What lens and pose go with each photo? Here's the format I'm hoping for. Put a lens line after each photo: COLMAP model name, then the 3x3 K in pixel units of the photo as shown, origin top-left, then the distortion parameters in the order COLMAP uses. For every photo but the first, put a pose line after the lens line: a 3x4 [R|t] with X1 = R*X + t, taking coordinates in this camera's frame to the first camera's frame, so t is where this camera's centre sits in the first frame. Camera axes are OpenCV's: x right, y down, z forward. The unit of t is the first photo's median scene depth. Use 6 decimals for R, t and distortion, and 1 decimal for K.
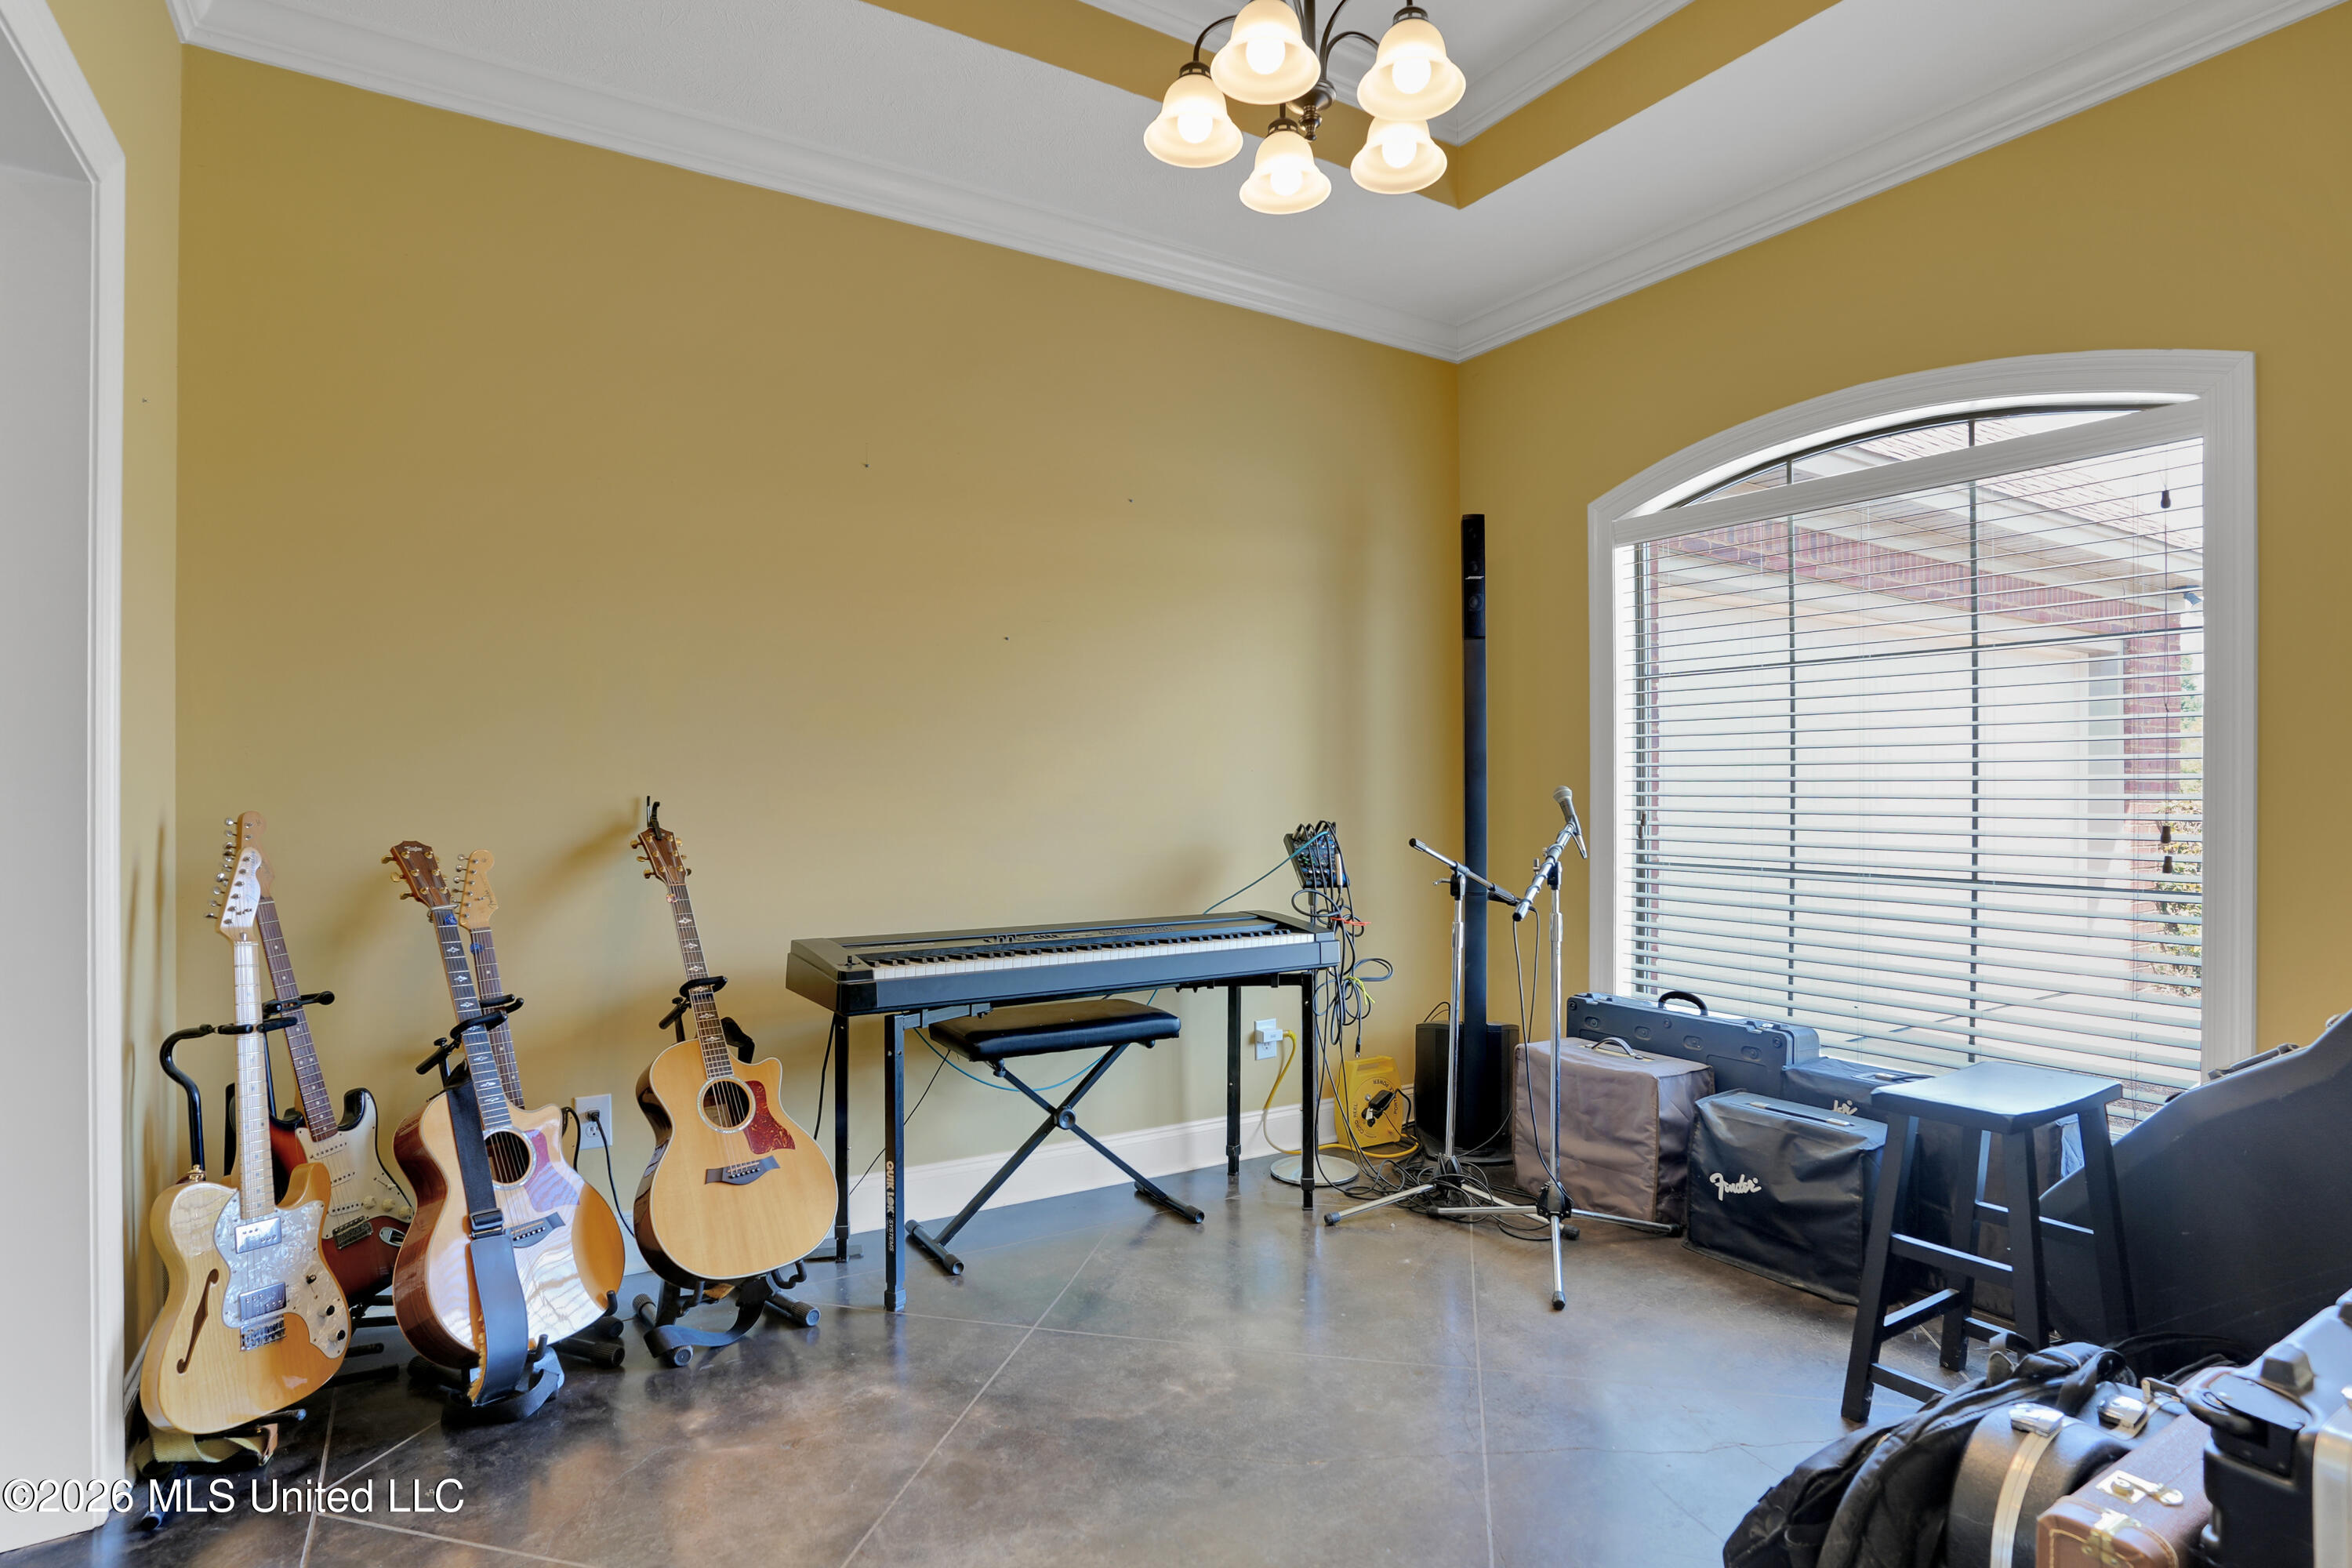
lens RADIAL K [[1190.6, 0, 1176.0], [0, 1190.6, 784.0], [0, 0, 1]] dist [-0.083743, 0.043874]
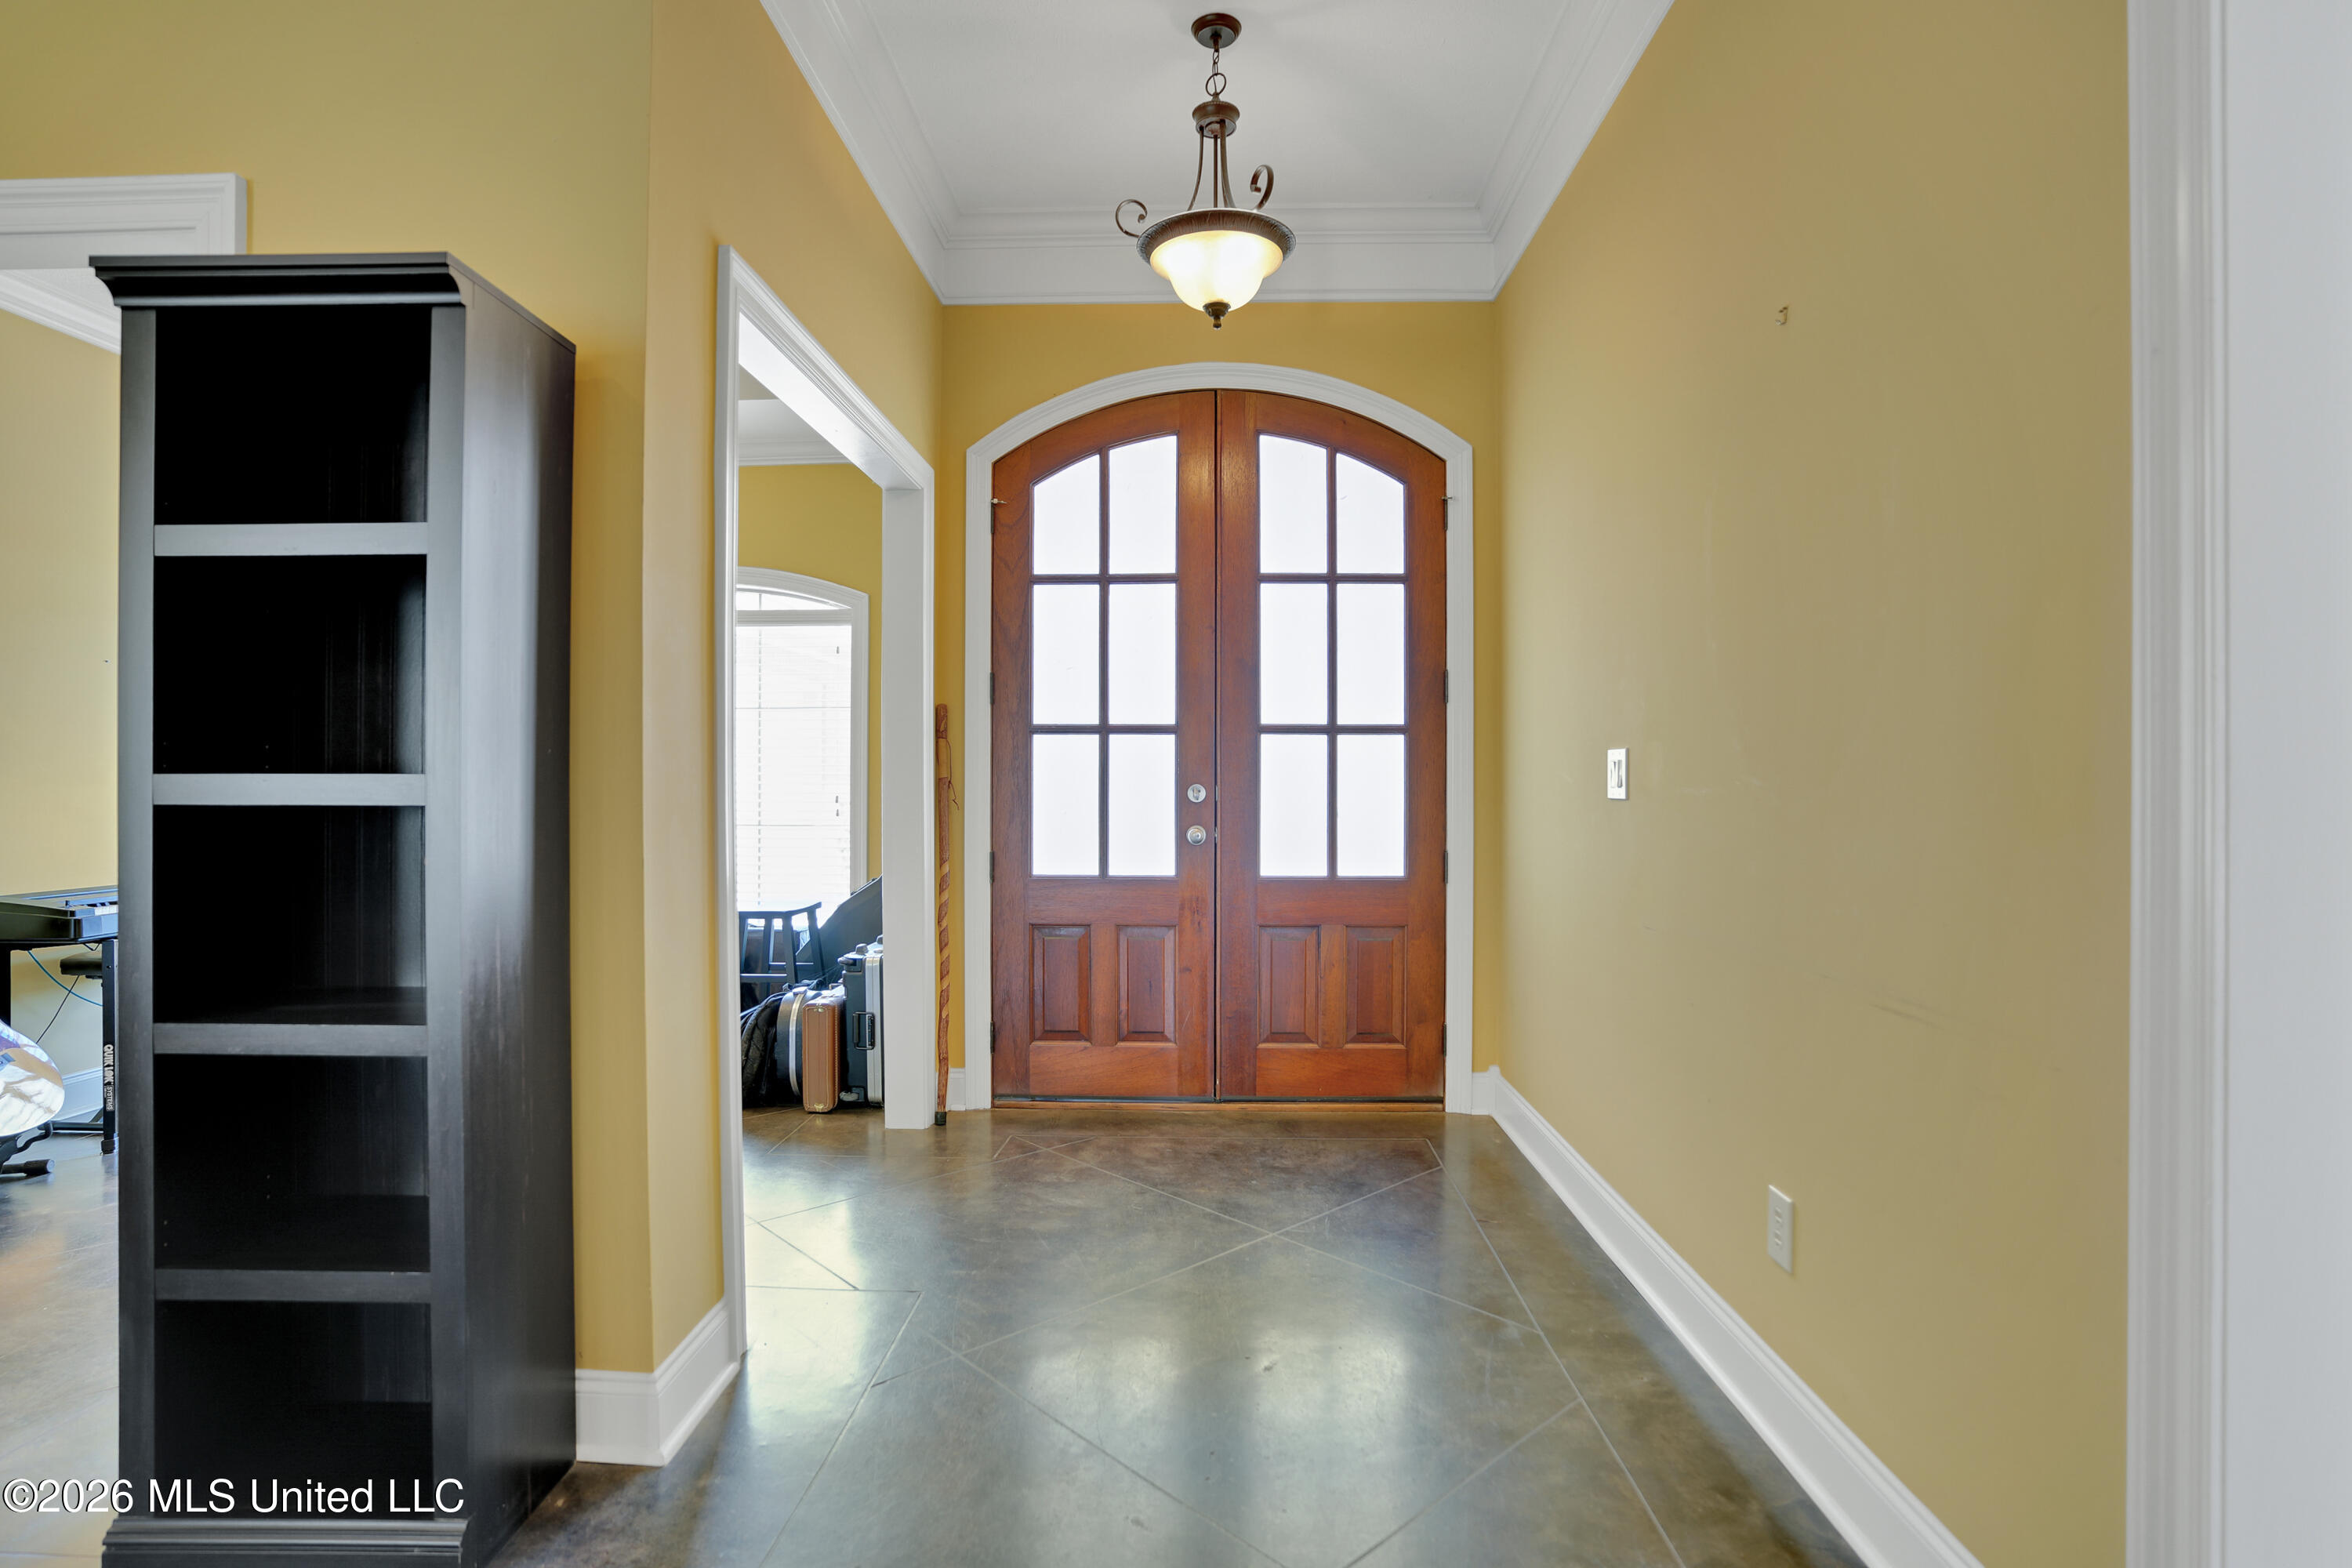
lens RADIAL K [[1190.6, 0, 1176.0], [0, 1190.6, 784.0], [0, 0, 1]] dist [-0.083743, 0.043874]
pose [[0.555554, 0.003677, 0.831472, -0.654760], [-0.005959, 0.999982, -0.000441, 0.006123], [-0.831459, -0.004710, 0.555566, -0.789625]]
